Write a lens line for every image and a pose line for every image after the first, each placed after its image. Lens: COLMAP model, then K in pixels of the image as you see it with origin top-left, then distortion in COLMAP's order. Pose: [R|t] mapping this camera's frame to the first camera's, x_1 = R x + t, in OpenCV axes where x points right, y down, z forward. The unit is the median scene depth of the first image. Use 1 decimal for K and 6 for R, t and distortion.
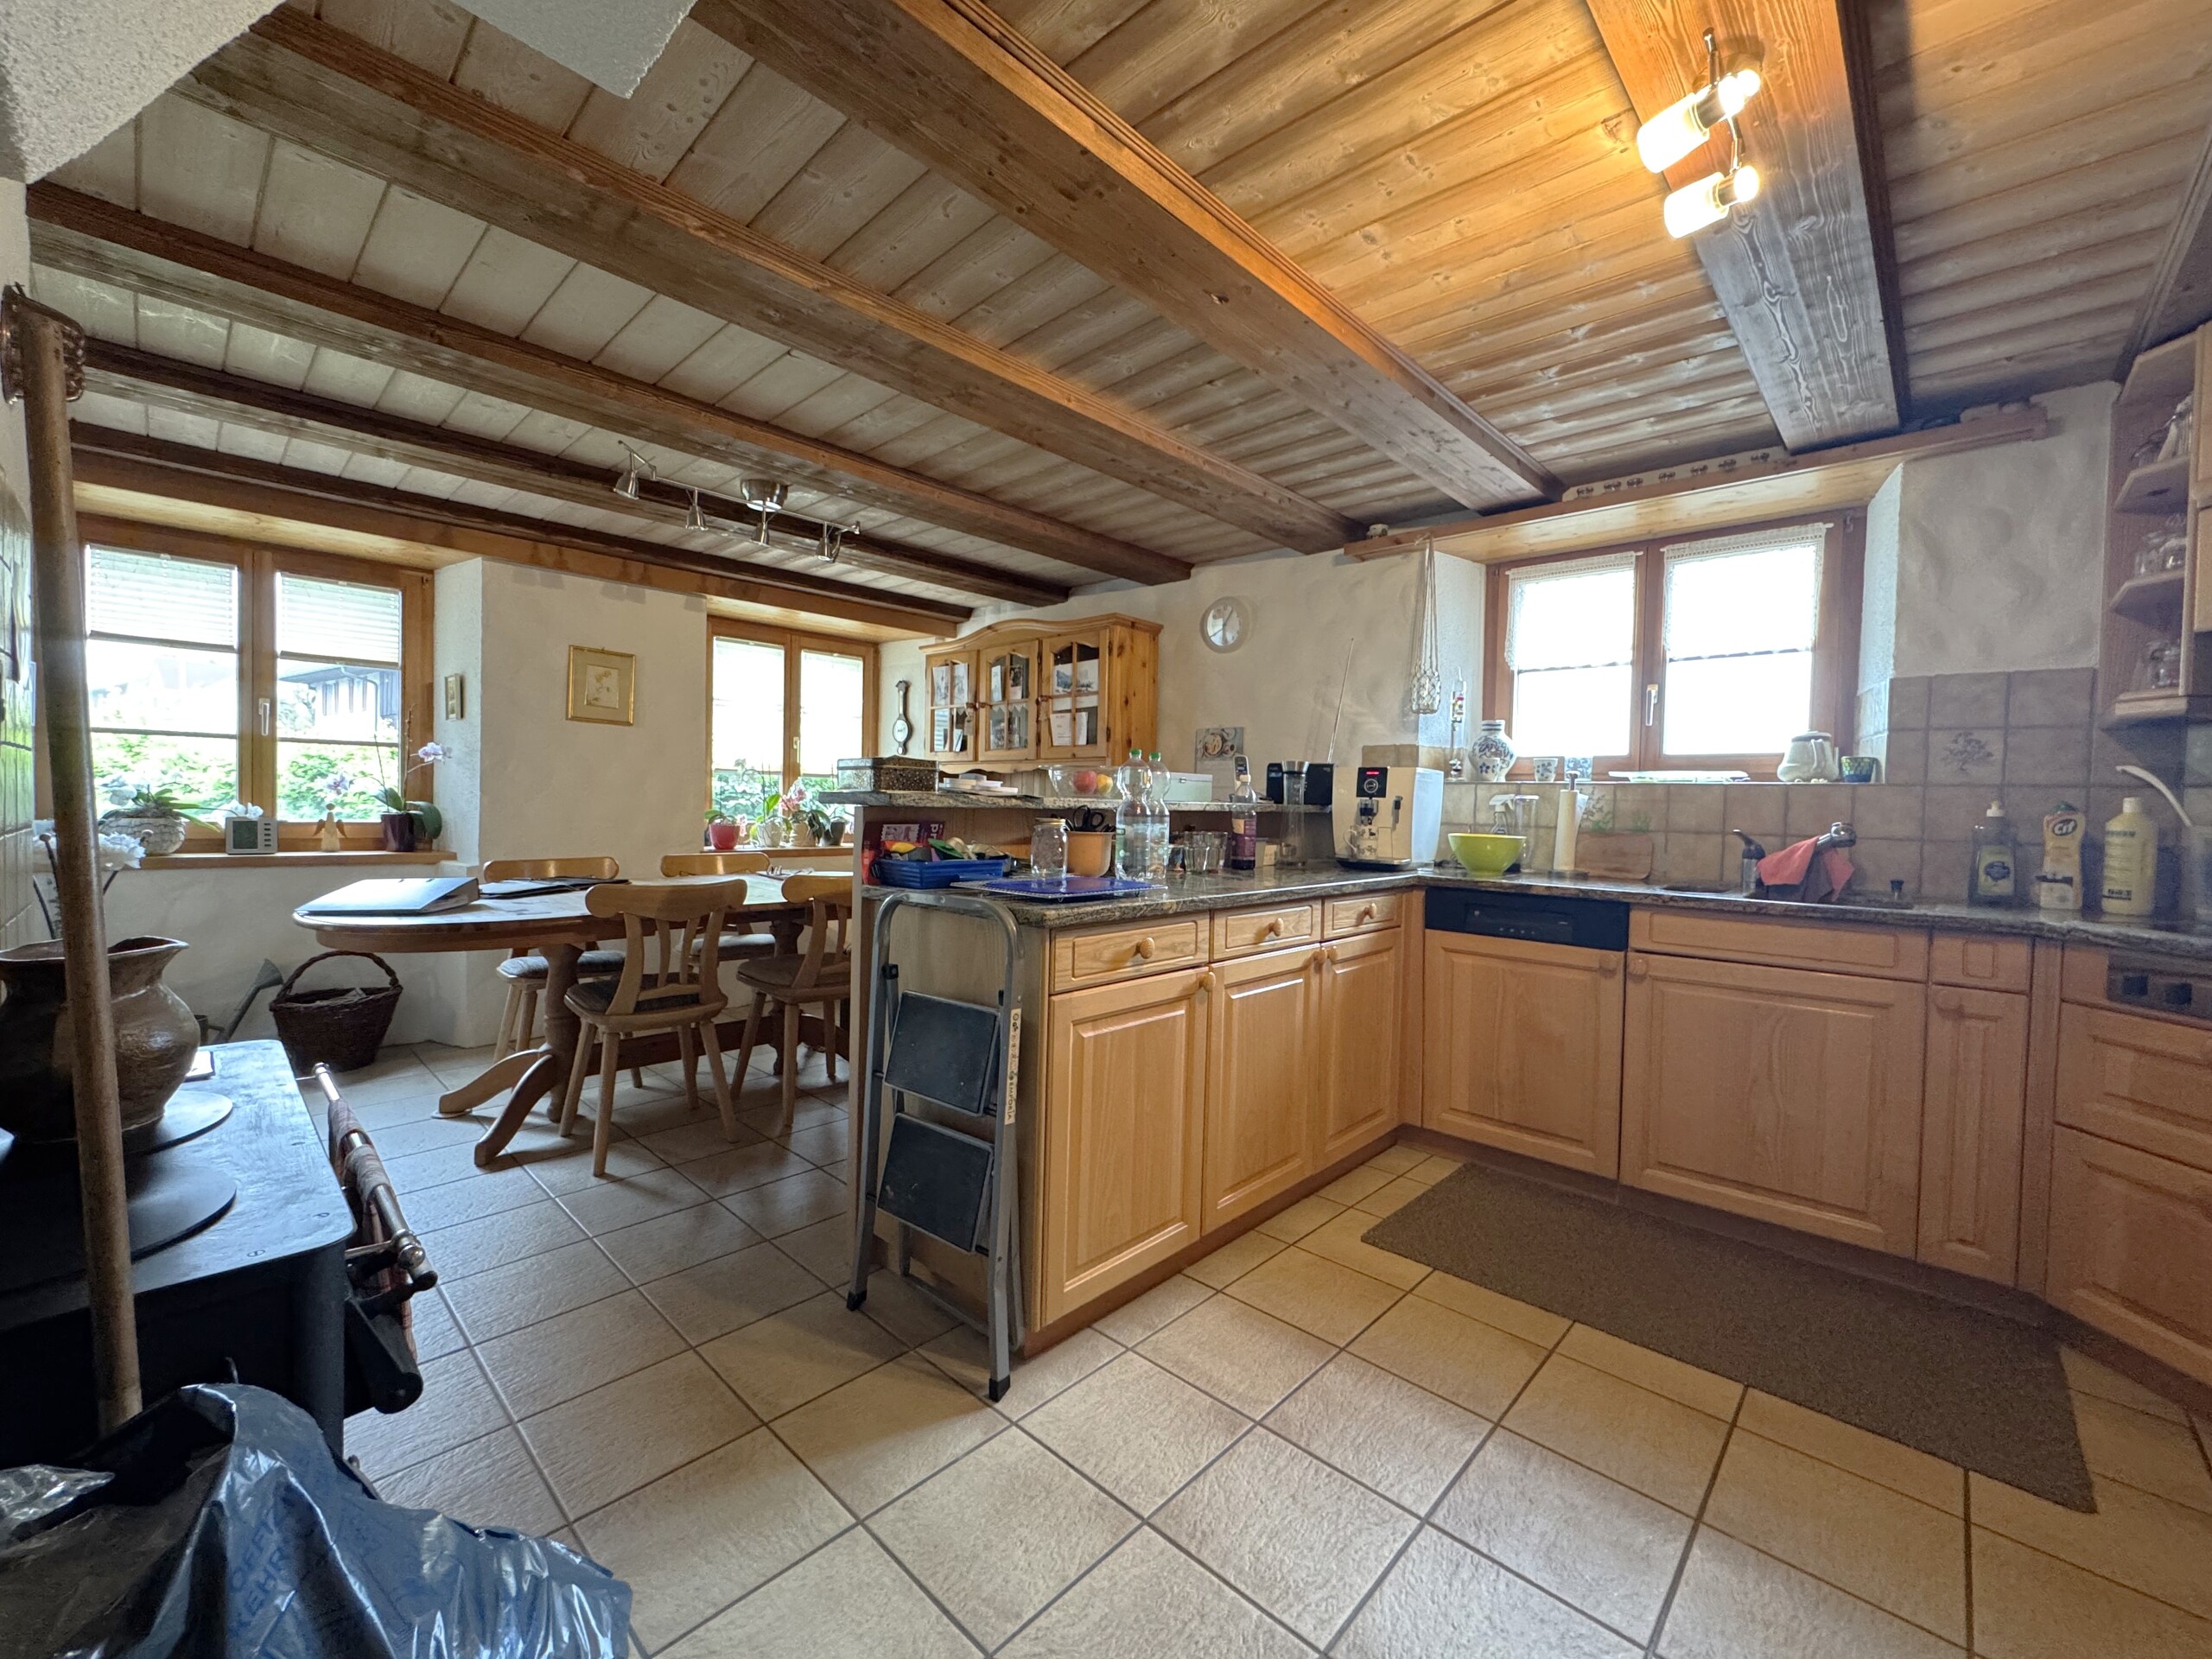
lens RADIAL K [[886.6, 0, 1099.9], [0, 886.6, 827.2], [0, 0, 1]] dist [-0.004557, -0.000885]
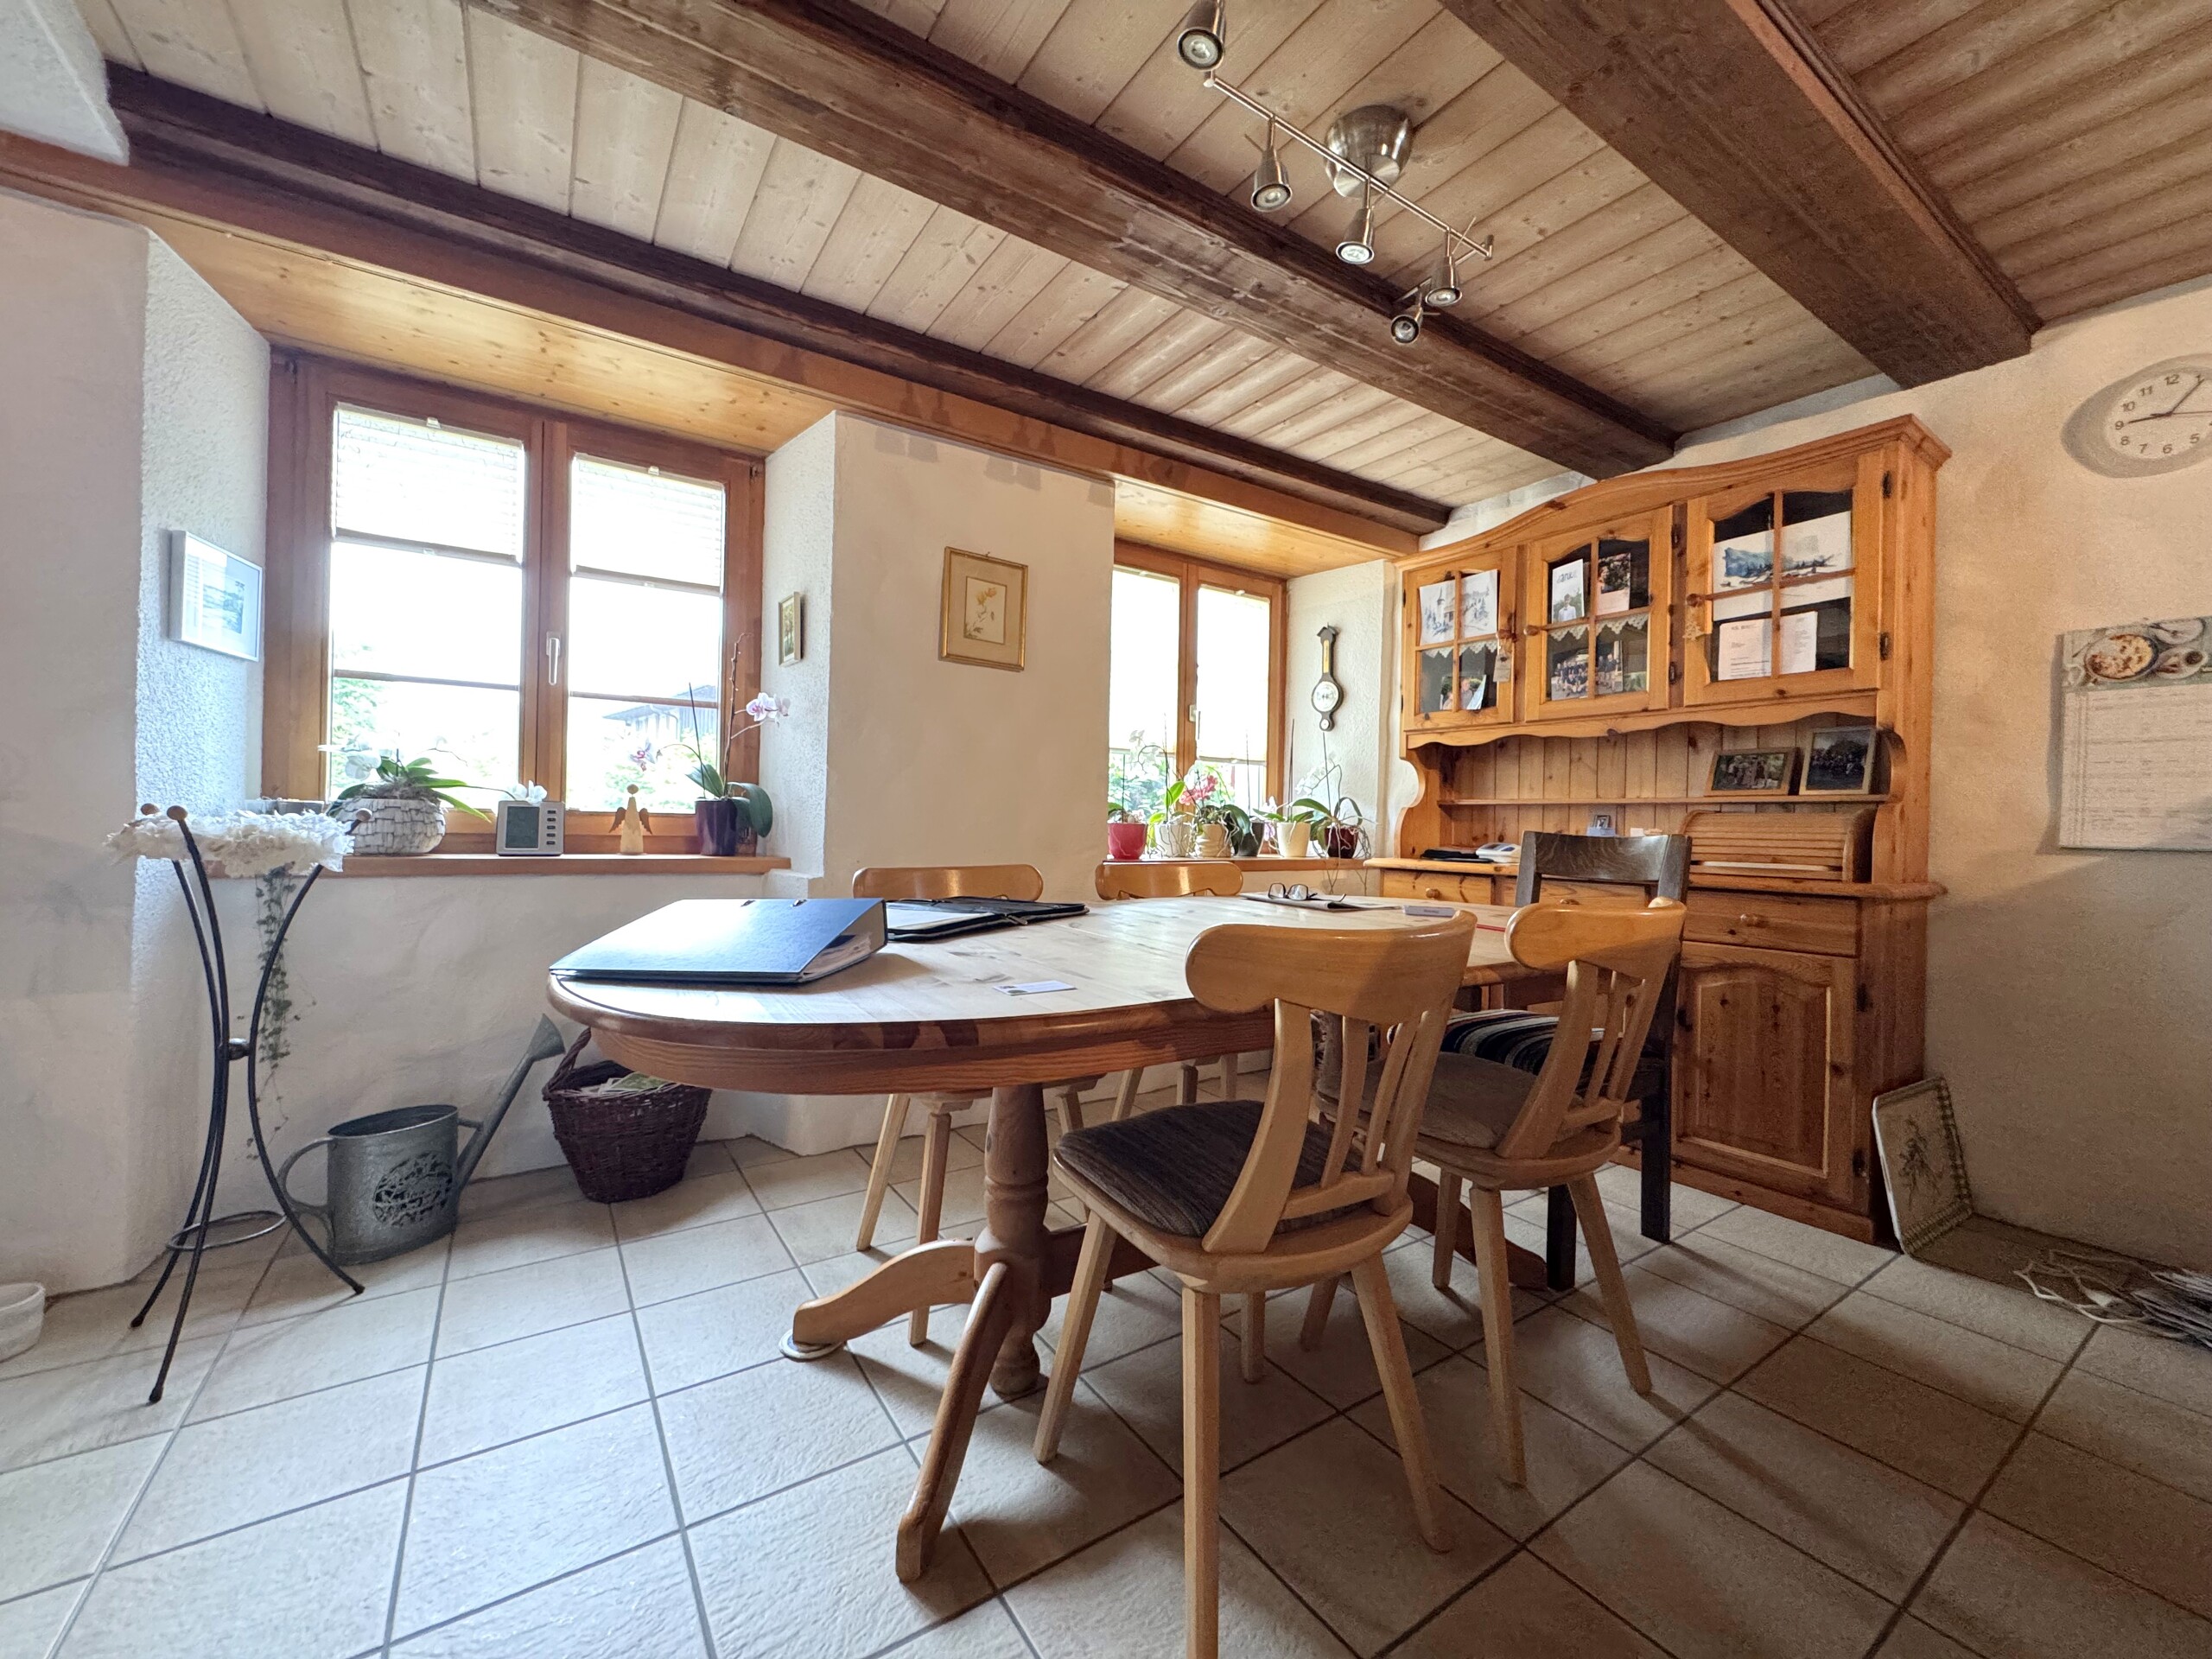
lens RADIAL K [[886.6, 0, 1112.6], [0, 886.6, 826.6], [0, 0, 1]] dist [-0.004557, -0.000885]
pose [[0.974473, -0.000634, -0.224502, -0.332977], [-0.005156, 0.999669, -0.025203, 0.020580], [0.224443, 0.025717, 0.974148, 0.390513]]
